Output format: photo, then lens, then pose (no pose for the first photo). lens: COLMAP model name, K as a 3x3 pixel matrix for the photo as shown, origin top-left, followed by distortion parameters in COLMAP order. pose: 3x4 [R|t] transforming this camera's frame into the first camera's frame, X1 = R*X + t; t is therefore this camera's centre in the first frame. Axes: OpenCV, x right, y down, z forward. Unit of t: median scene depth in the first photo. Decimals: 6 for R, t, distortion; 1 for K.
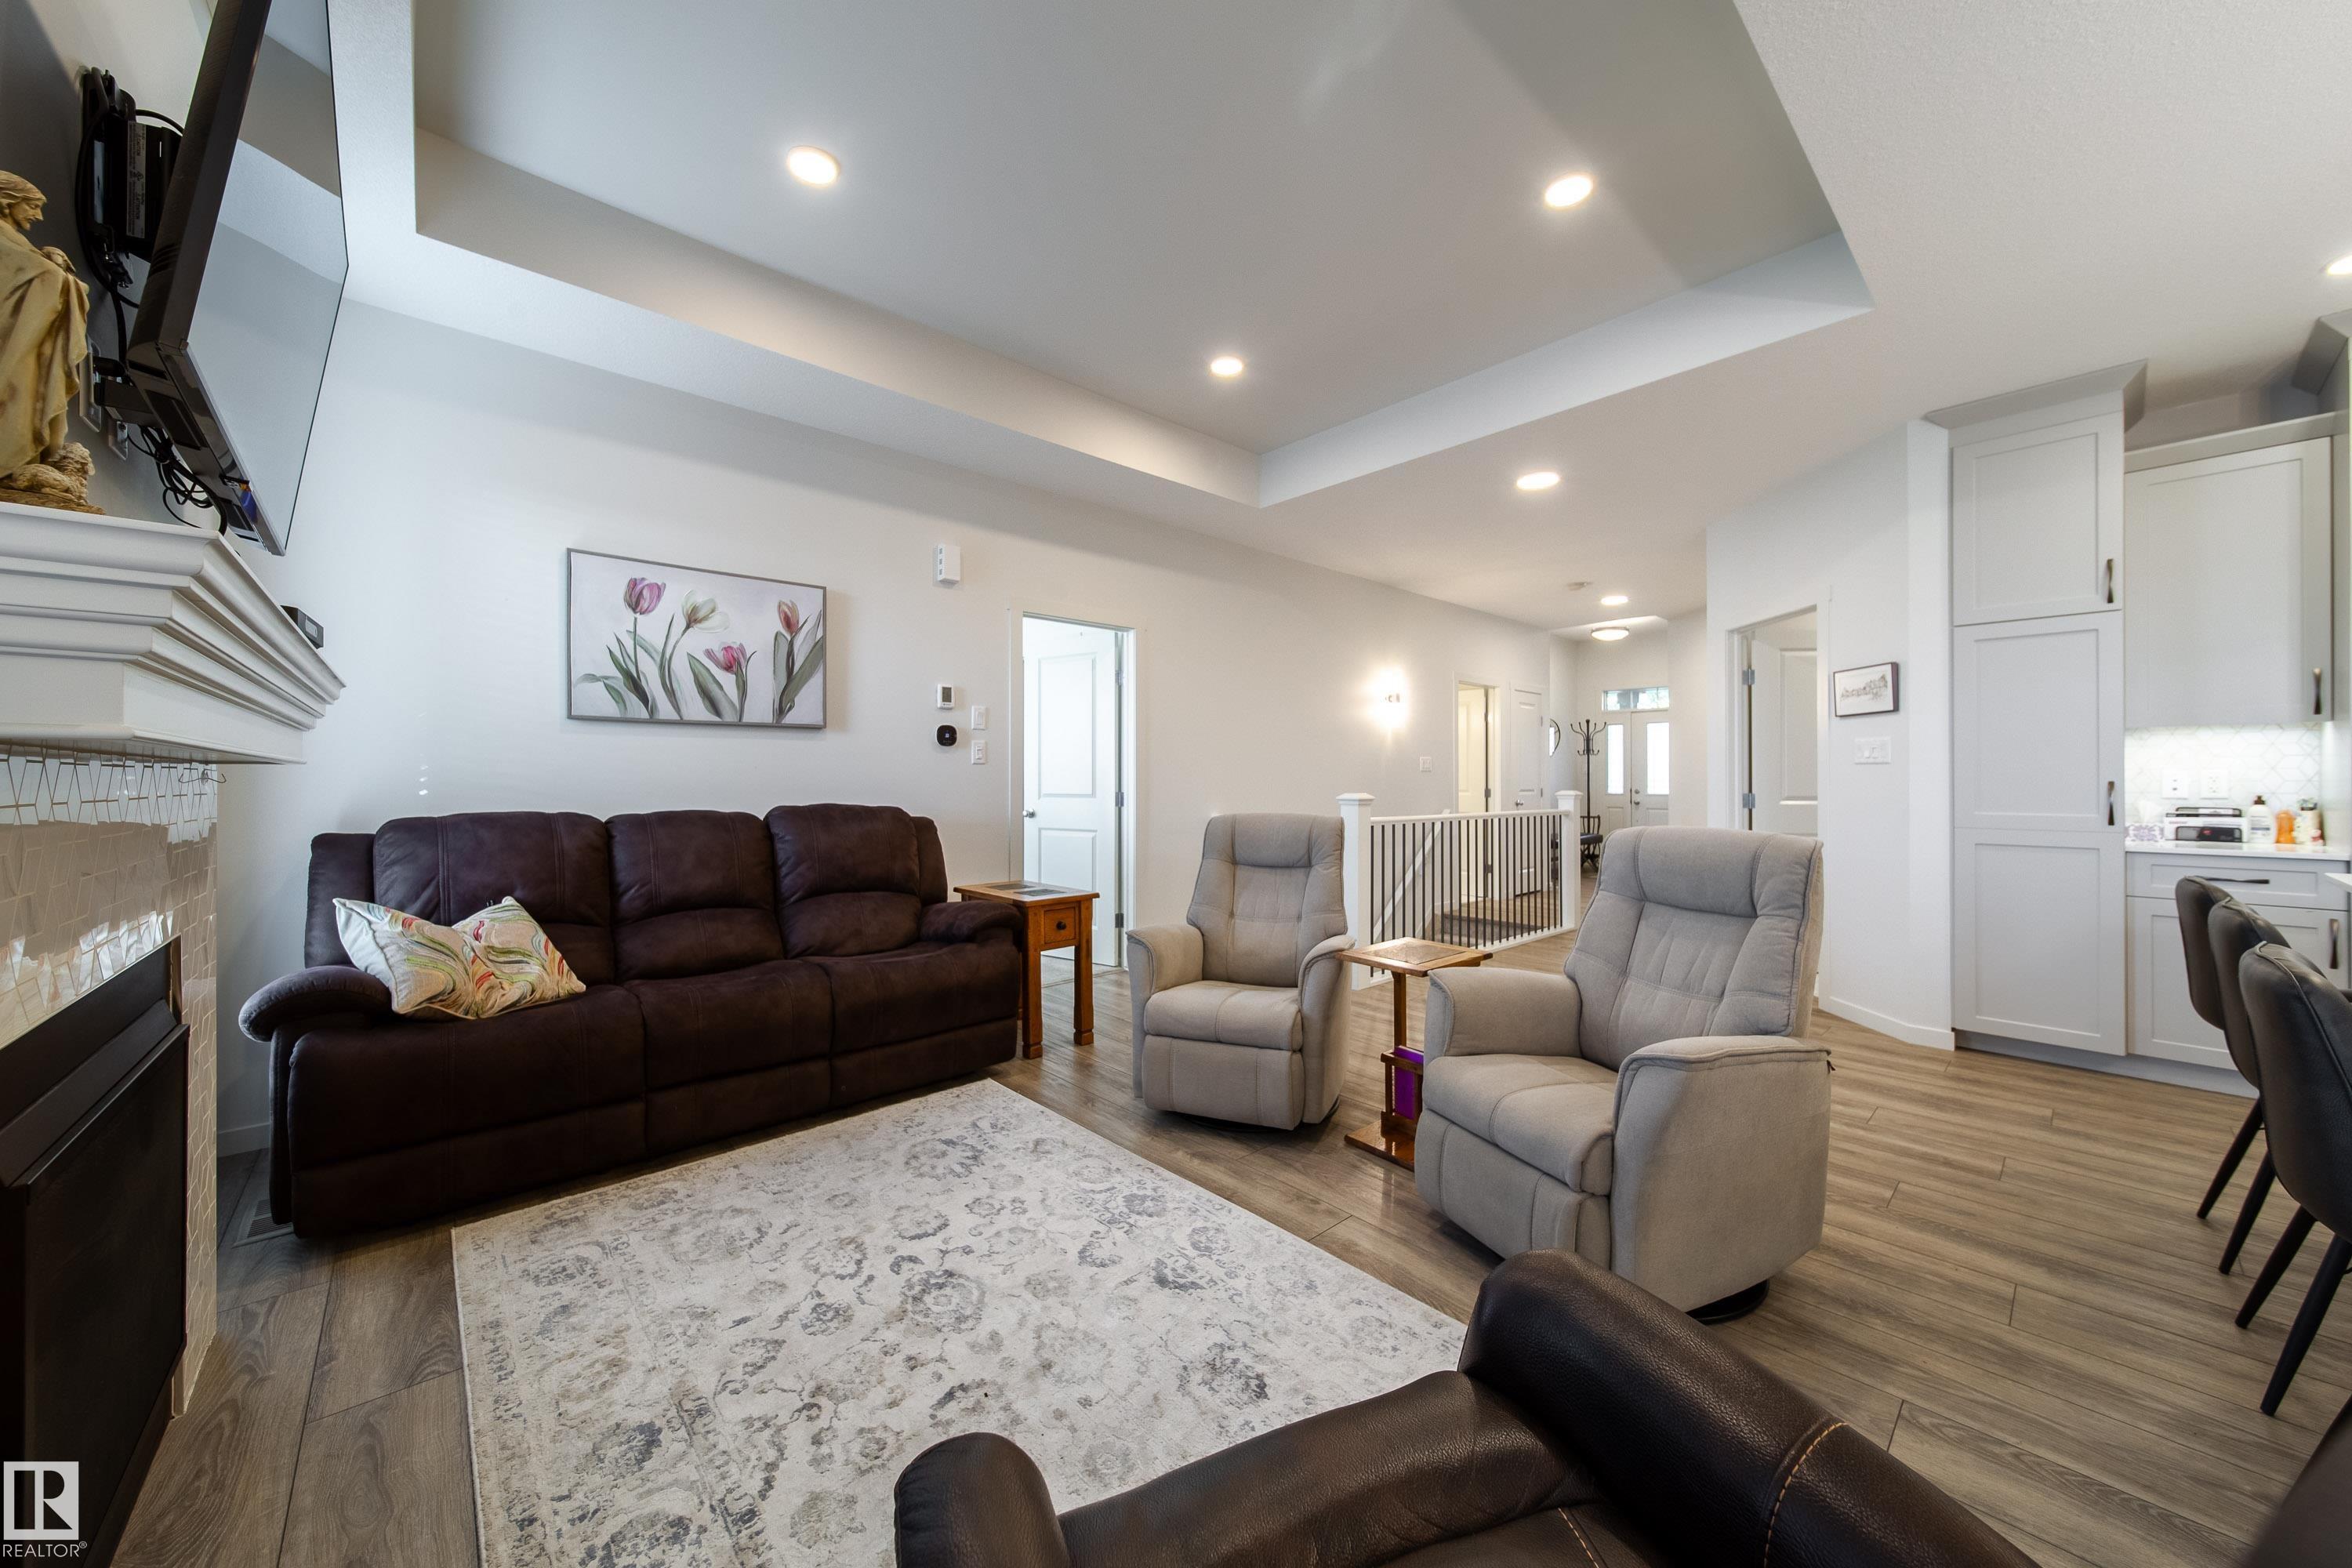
lens RADIAL K [[828.7, 0, 1172.2], [0, 828.7, 781.4], [0, 0, 1]] dist [0.002424, -0.001583]
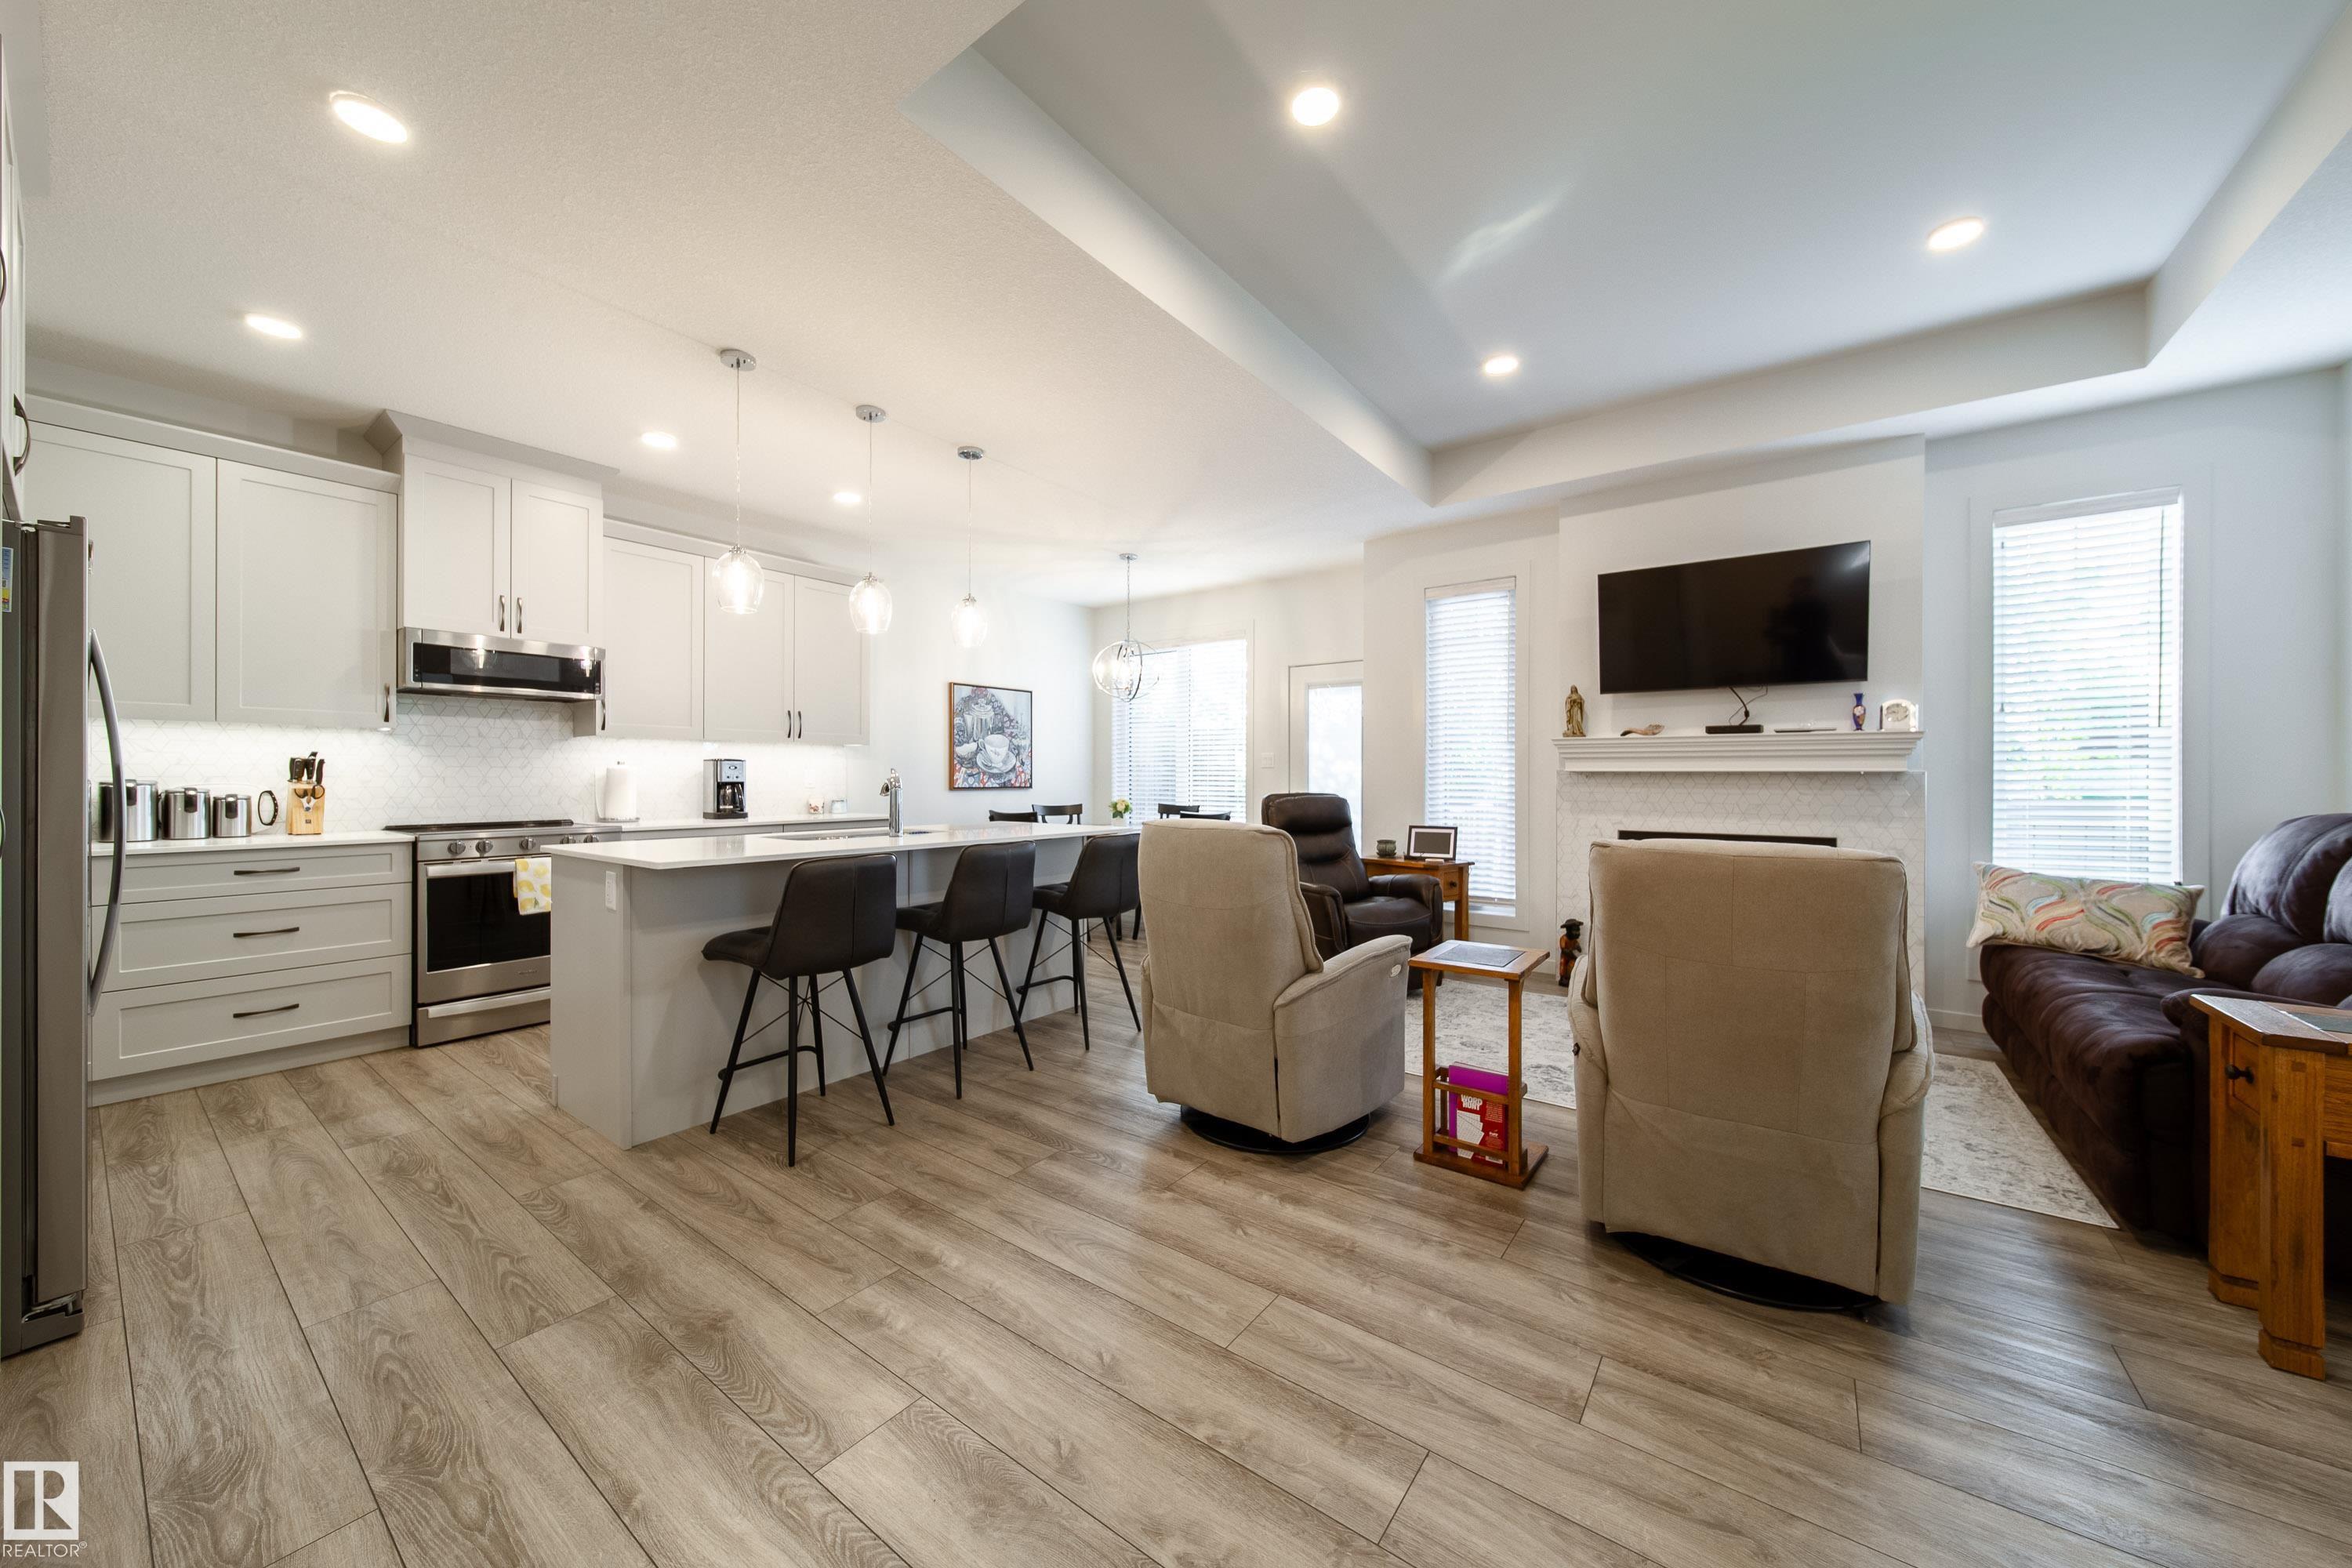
lens RADIAL K [[828.7, 0, 1181.3], [0, 828.7, 778.2], [0, 0, 1]] dist [0.002424, -0.001583]
pose [[-0.979578, -0.002432, -0.201049, 0.644009], [-0.003208, 0.999989, 0.003537, -0.002996], [0.201038, 0.004110, -0.979575, 1.489396]]
